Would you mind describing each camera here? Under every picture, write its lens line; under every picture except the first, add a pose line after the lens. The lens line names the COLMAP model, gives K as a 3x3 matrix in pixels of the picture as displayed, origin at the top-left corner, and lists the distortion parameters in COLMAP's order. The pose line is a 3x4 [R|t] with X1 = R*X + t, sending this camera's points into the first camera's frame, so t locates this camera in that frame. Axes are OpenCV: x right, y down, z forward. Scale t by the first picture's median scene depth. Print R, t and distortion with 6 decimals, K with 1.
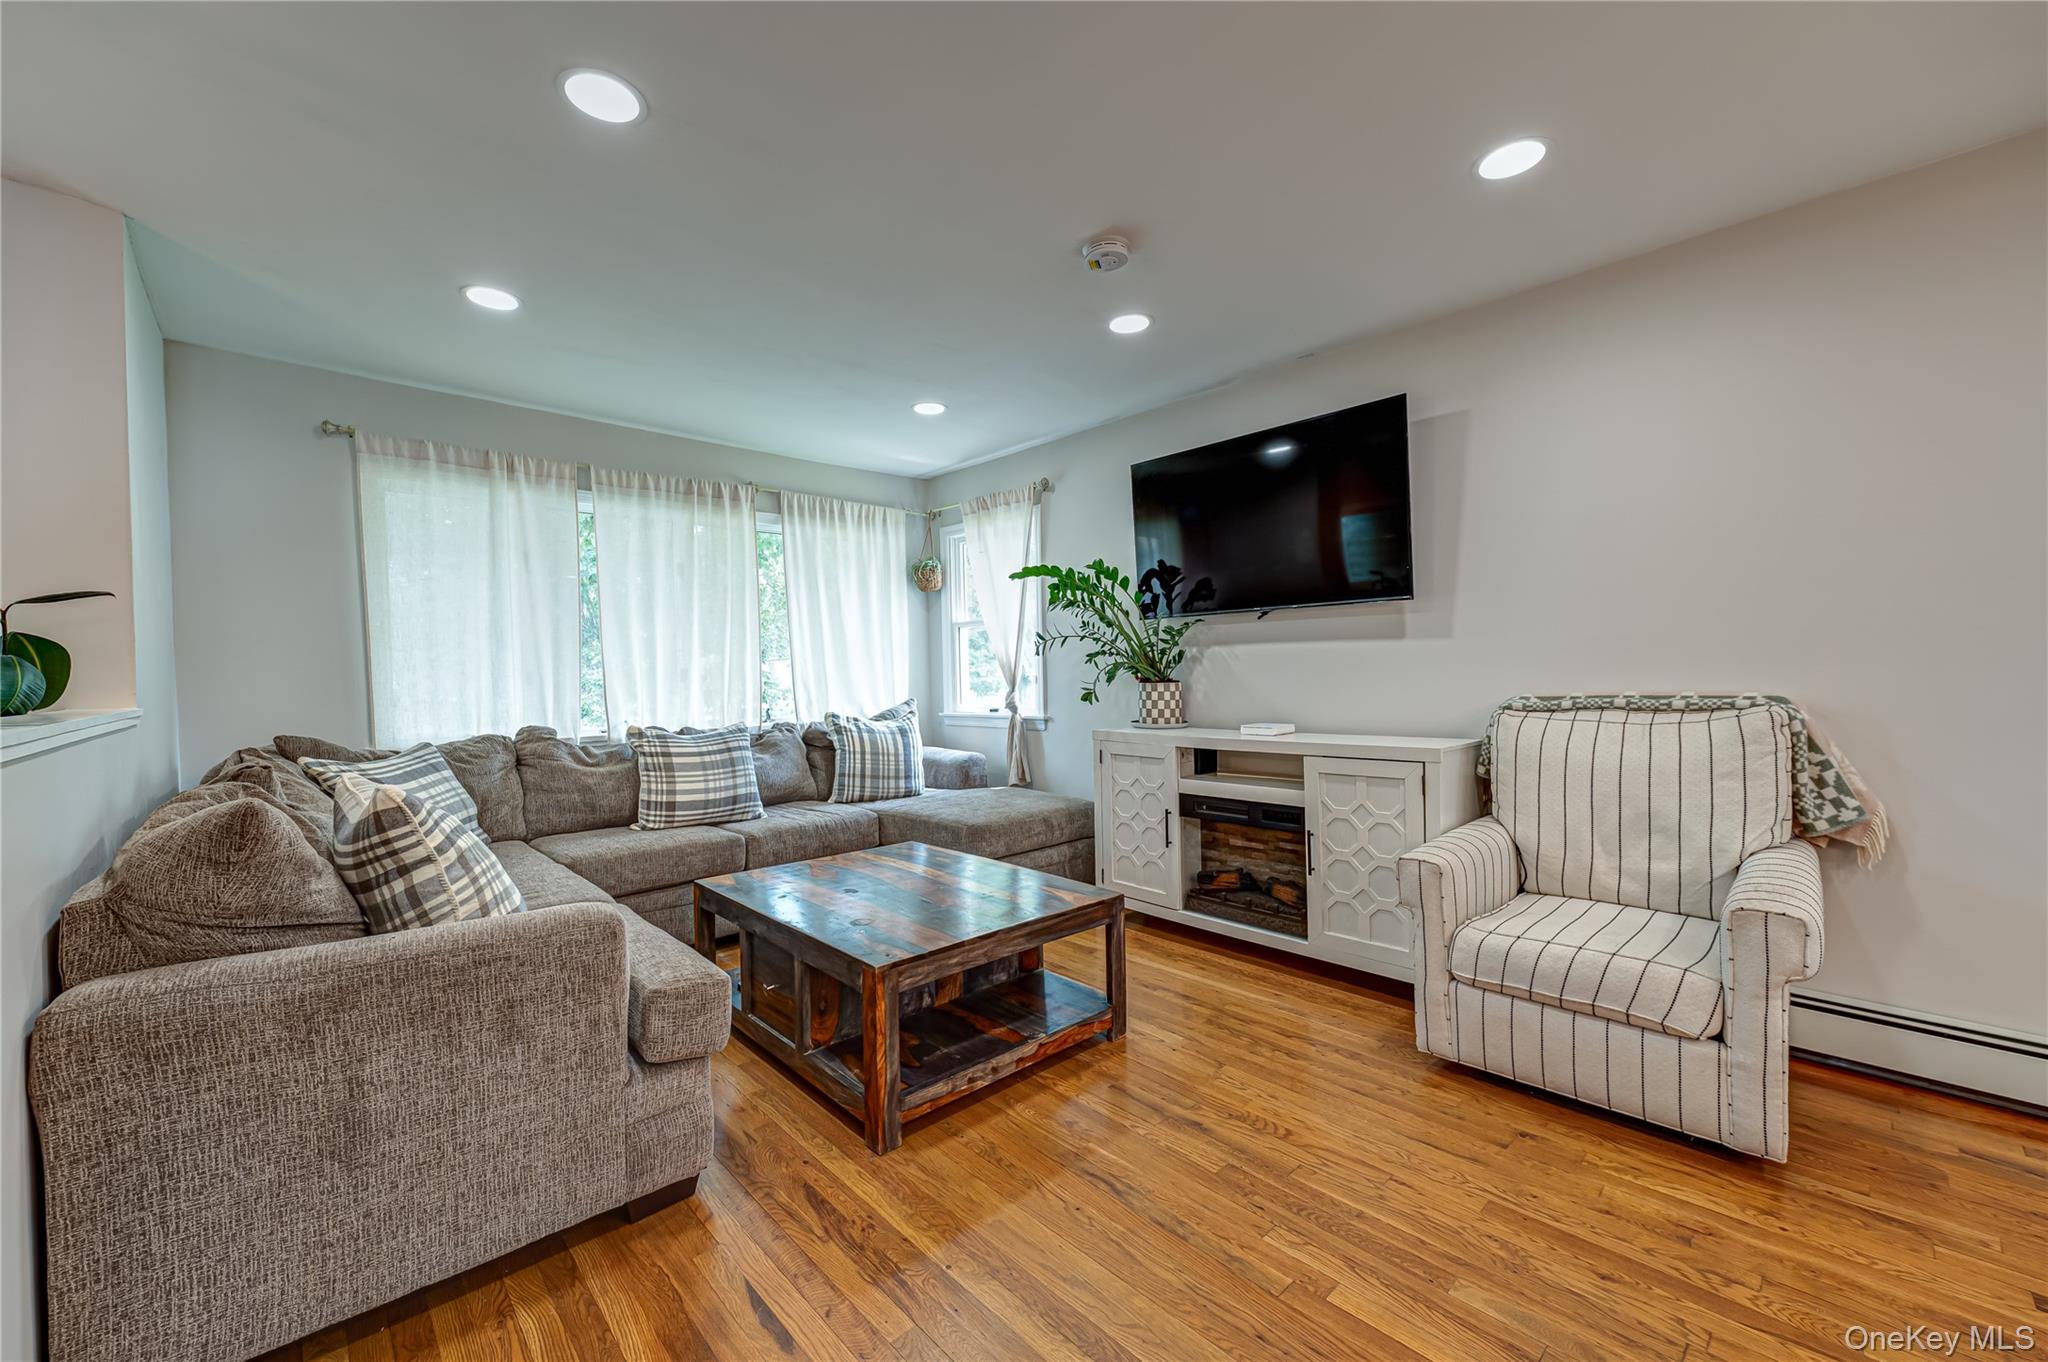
lens RADIAL K [[798.9, 0, 1021.2], [0, 798.9, 692.3], [0, 0, 1]] dist [0.004495, -0.002887]
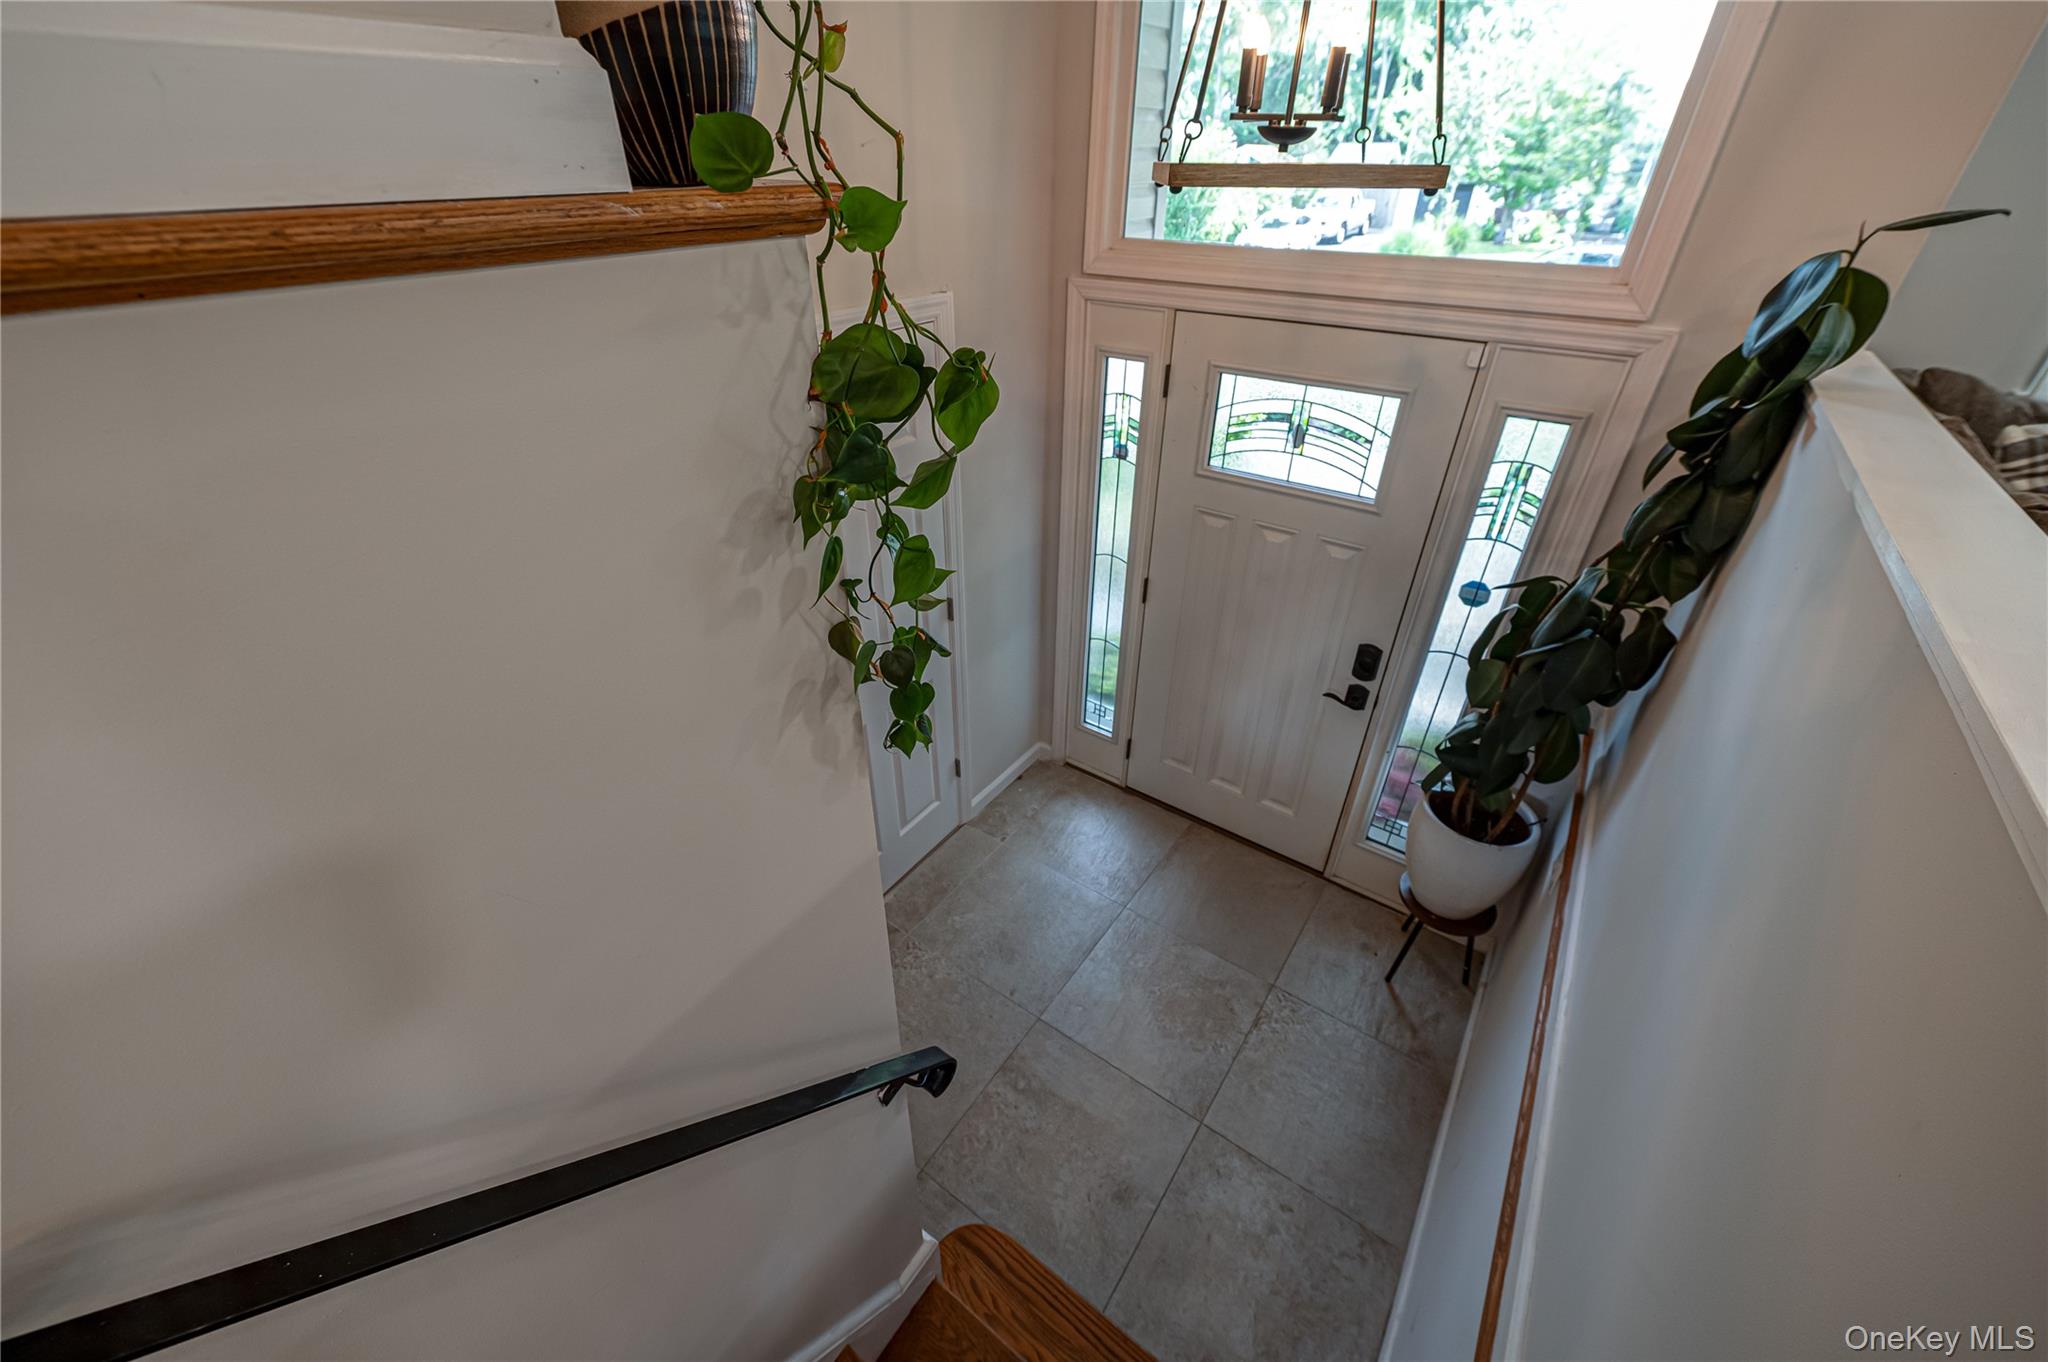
lens RADIAL K [[796.3, 0, 1019.4], [0, 796.3, 681.2], [0, 0, 1]] dist [0.002958, -0.000480]
pose [[0.204335, 0.547593, -0.811411, -0.266589], [-0.030894, 0.832095, 0.553772, -0.070123], [0.978413, -0.088088, 0.186944, 0.001768]]
